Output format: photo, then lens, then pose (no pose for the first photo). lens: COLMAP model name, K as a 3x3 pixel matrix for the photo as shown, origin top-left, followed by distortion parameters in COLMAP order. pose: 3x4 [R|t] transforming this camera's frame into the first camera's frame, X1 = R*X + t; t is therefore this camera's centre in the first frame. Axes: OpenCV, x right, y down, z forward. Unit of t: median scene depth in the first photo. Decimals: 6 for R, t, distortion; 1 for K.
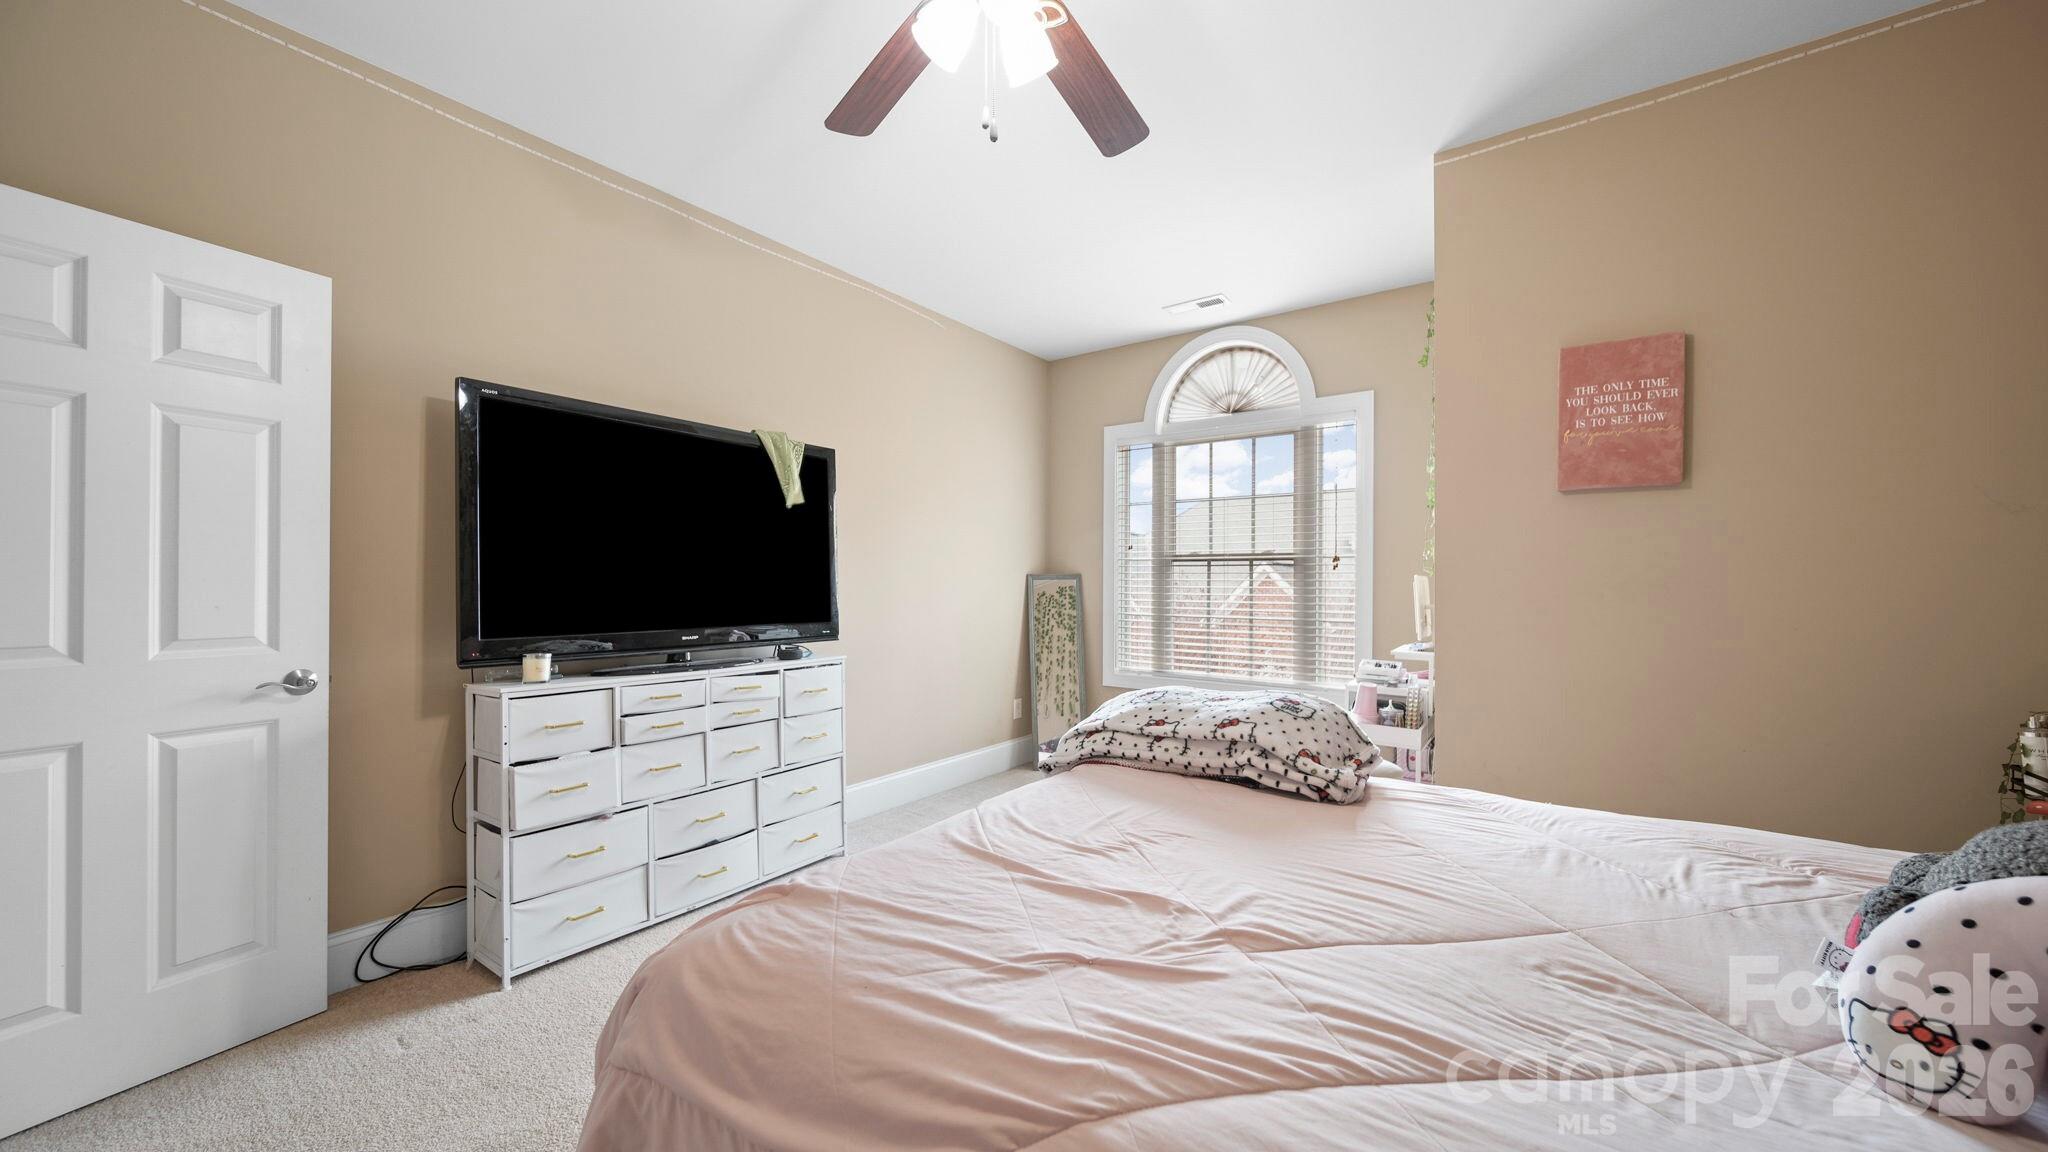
lens RADIAL K [[708.6, 0, 1038.3], [0, 708.6, 584.8], [0, 0, 1]] dist [-0.001805, 0.000008]
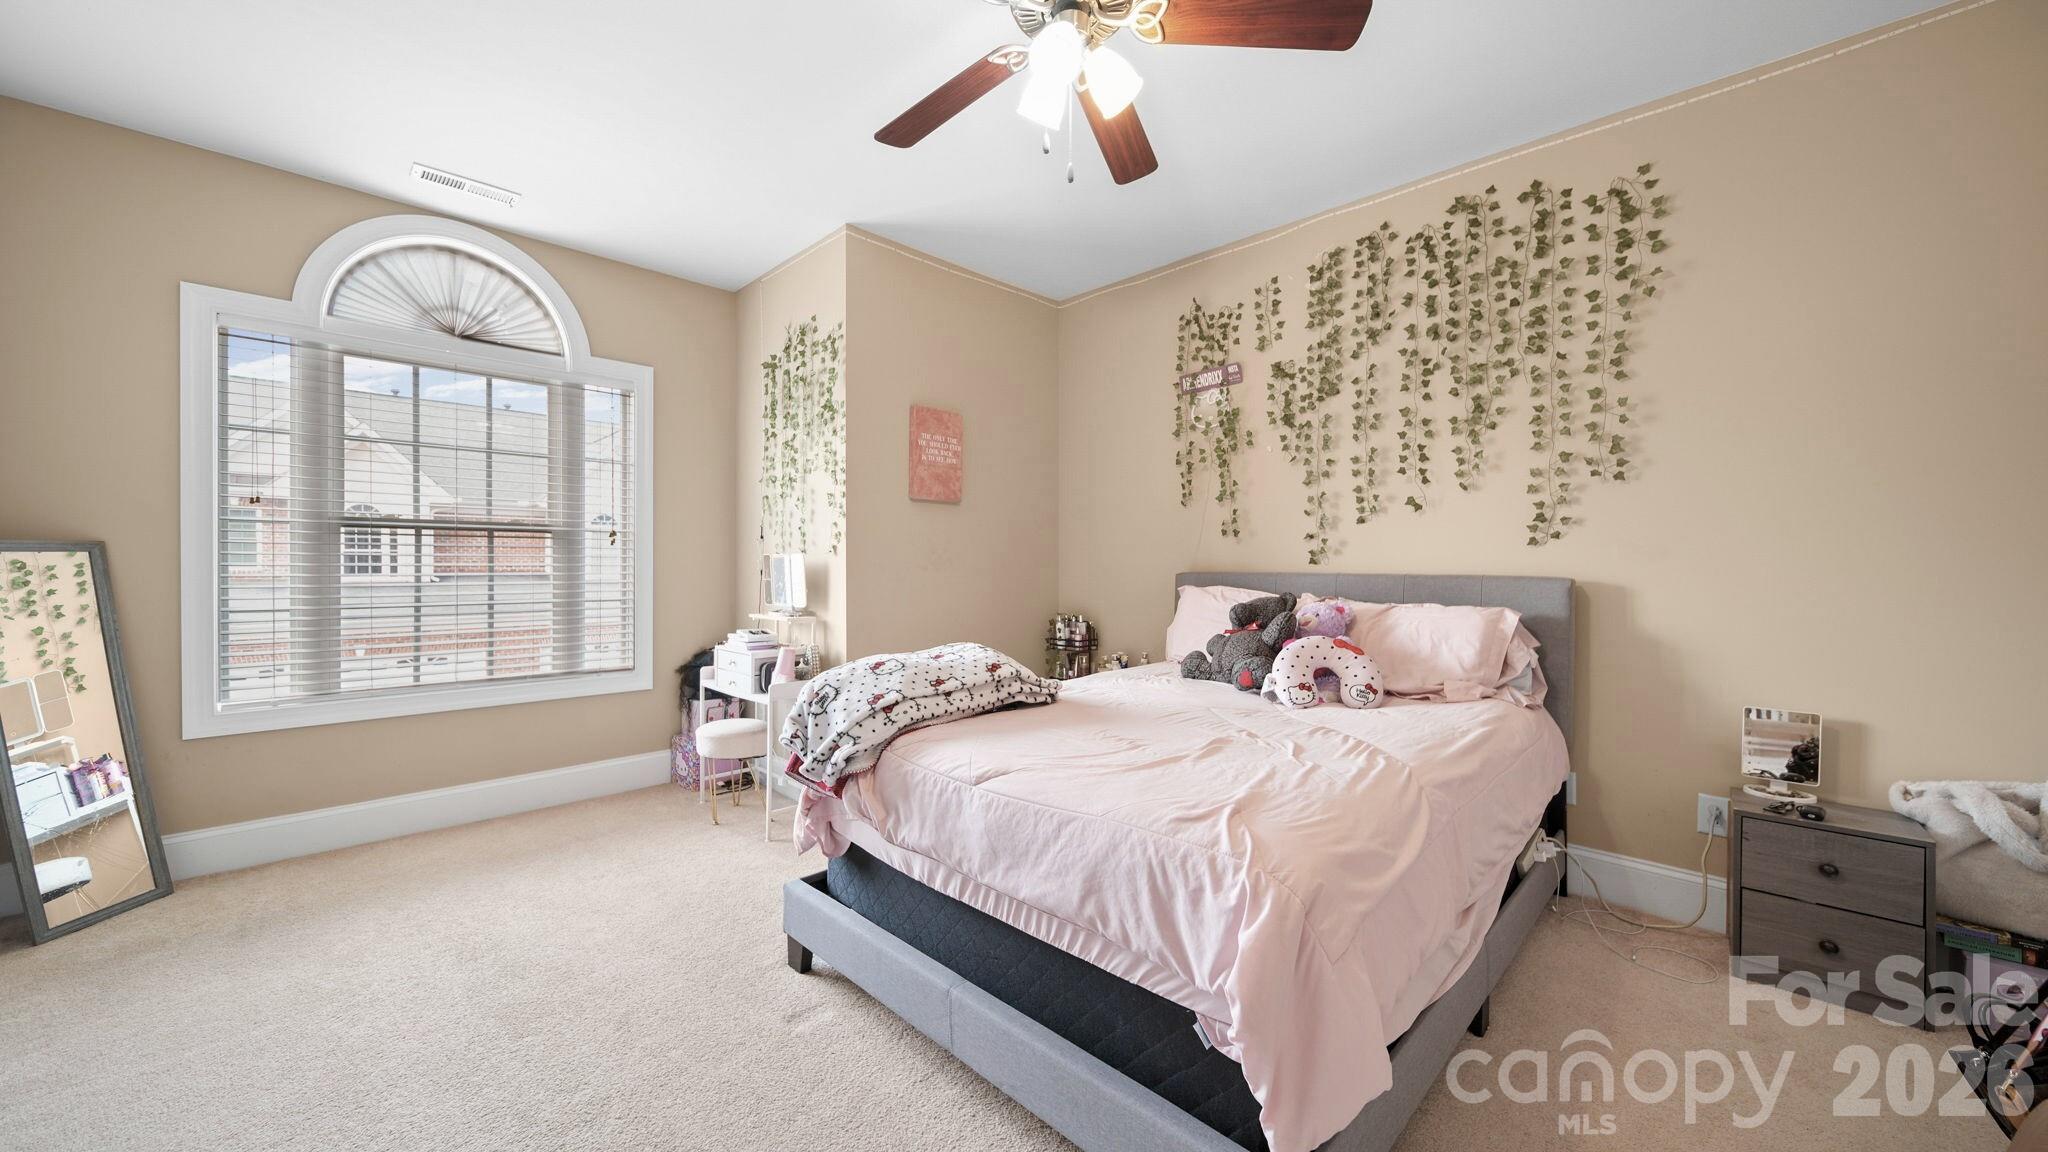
lens RADIAL K [[708.6, 0, 1025.3], [0, 708.6, 577.7], [0, 0, 1]] dist [-0.001805, 0.000008]
pose [[0.180297, -0.024367, 0.983310, -0.411590], [-0.000791, 0.999689, 0.024918, -0.001900], [-0.983612, -0.005271, 0.180221, 0.286543]]
